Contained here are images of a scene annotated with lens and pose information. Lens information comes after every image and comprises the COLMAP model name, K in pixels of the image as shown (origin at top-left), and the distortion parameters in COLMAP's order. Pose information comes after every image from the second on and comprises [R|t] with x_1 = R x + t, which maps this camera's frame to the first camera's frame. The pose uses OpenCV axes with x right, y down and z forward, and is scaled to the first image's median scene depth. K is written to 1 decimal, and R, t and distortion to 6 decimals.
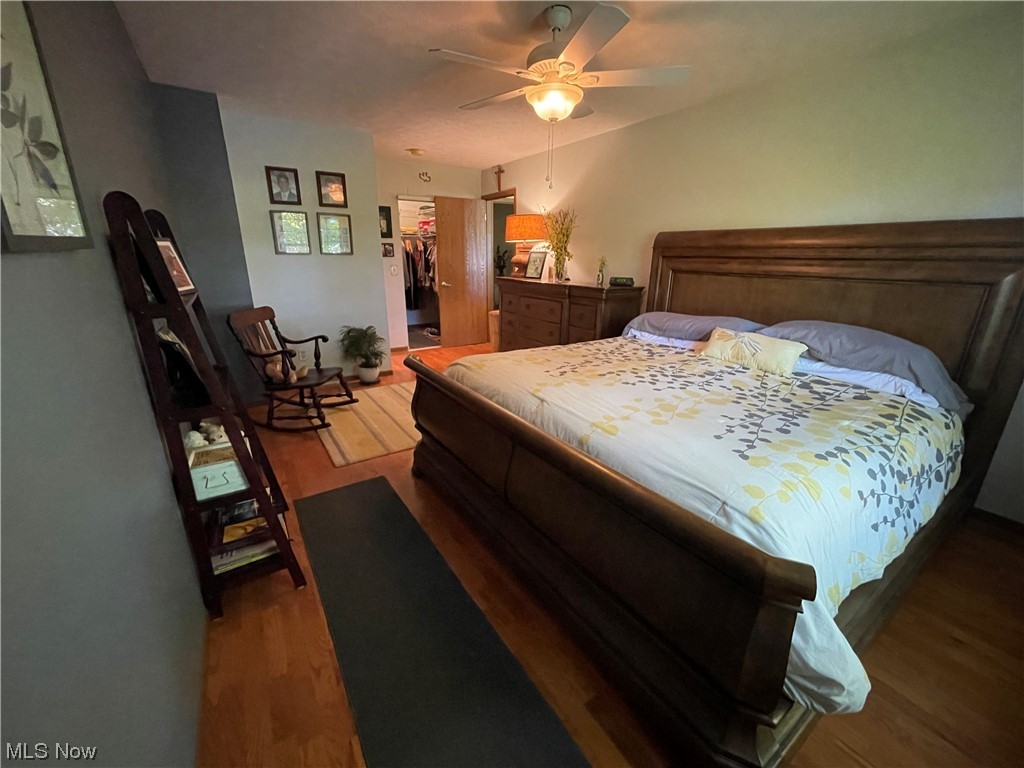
lens RADIAL K [[413.0, 0, 508.5], [0, 413.0, 382.1], [0, 0, 1]] dist [-0.000794, 0.000352]
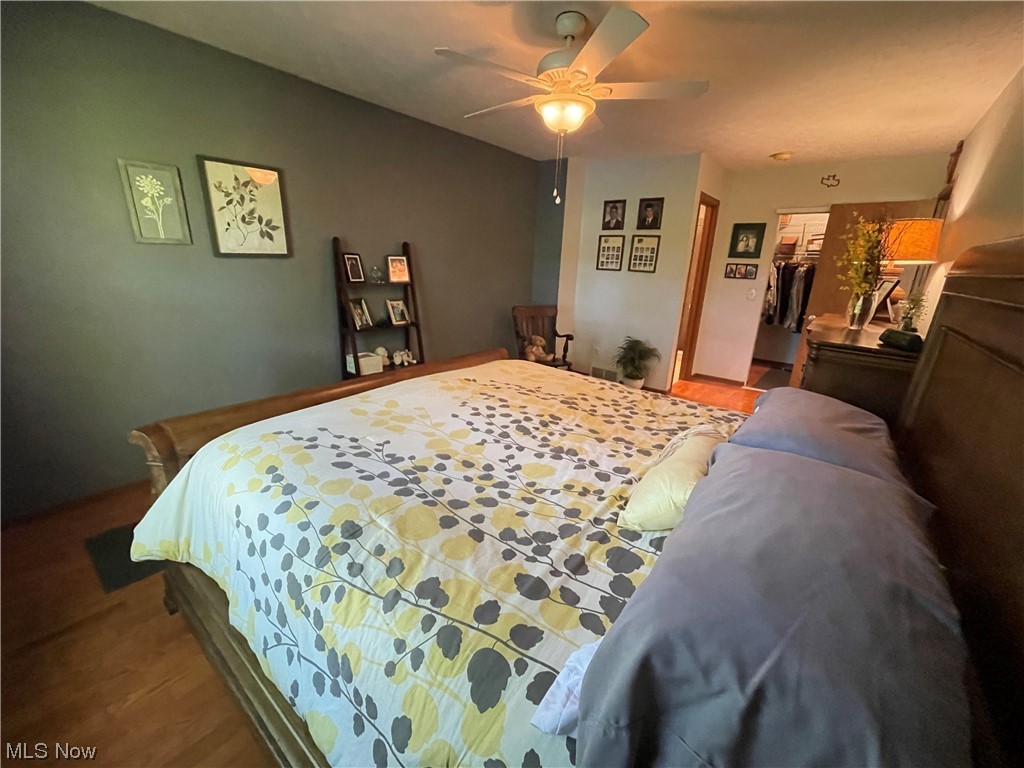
lens RADIAL K [[413.0, 0, 508.5], [0, 413.0, 382.1], [0, 0, 1]] dist [-0.000794, 0.000352]
pose [[0.304951, 0.276744, -0.911273, 1.177858], [-0.321601, 0.930566, 0.174982, -0.242781], [0.896425, 0.239706, 0.372778, 0.727309]]
